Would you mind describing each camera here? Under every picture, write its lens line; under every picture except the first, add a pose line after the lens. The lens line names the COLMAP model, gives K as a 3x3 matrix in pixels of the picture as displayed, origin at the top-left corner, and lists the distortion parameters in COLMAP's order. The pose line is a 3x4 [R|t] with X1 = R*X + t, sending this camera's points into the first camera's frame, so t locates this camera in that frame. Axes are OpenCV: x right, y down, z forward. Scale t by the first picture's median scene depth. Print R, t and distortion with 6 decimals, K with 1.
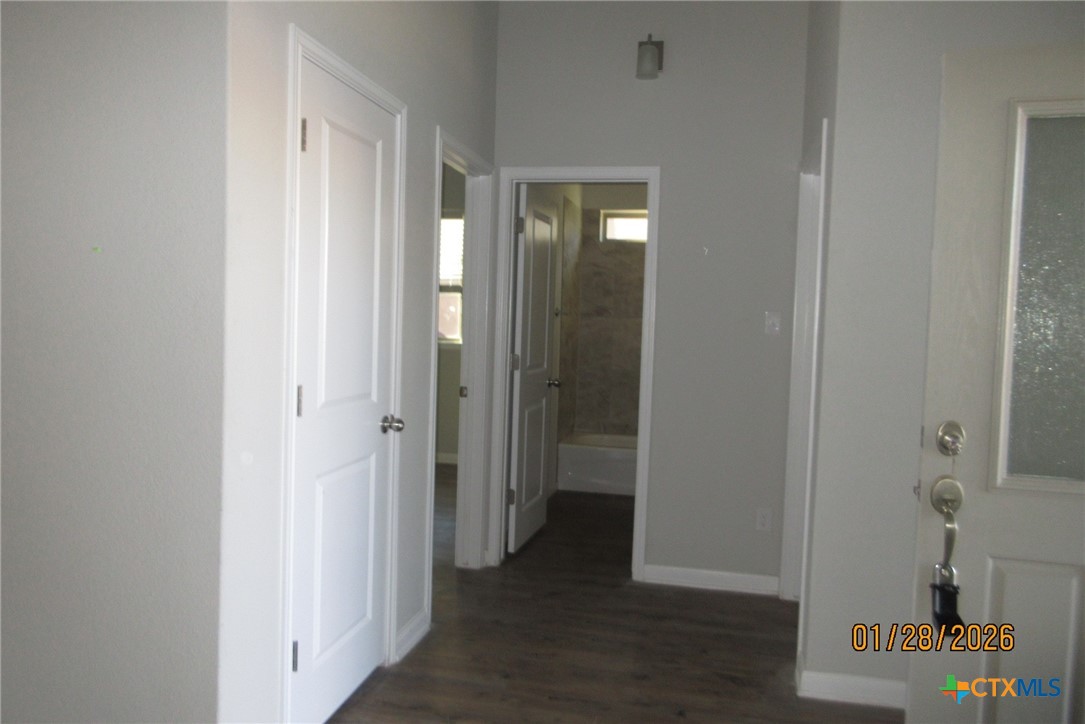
lens RADIAL K [[803.1, 0, 542.5], [0, 803.1, 362.0], [0, 0, 1]] dist [0.003098, 0.000609]
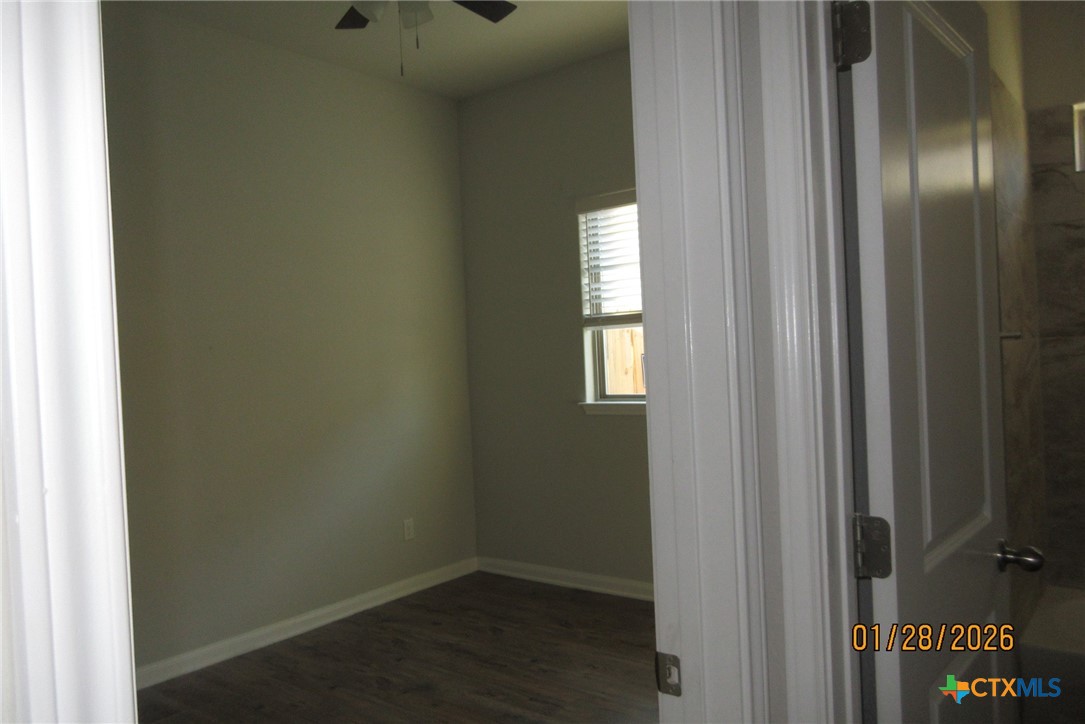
lens RADIAL K [[803.1, 0, 542.5], [0, 803.1, 362.0], [0, 0, 1]] dist [0.003098, 0.000609]
pose [[0.890772, -0.081254, -0.447127, -0.005471], [0.060649, 0.996340, -0.060233, -0.045477], [0.450385, 0.026536, 0.892440, 0.619518]]
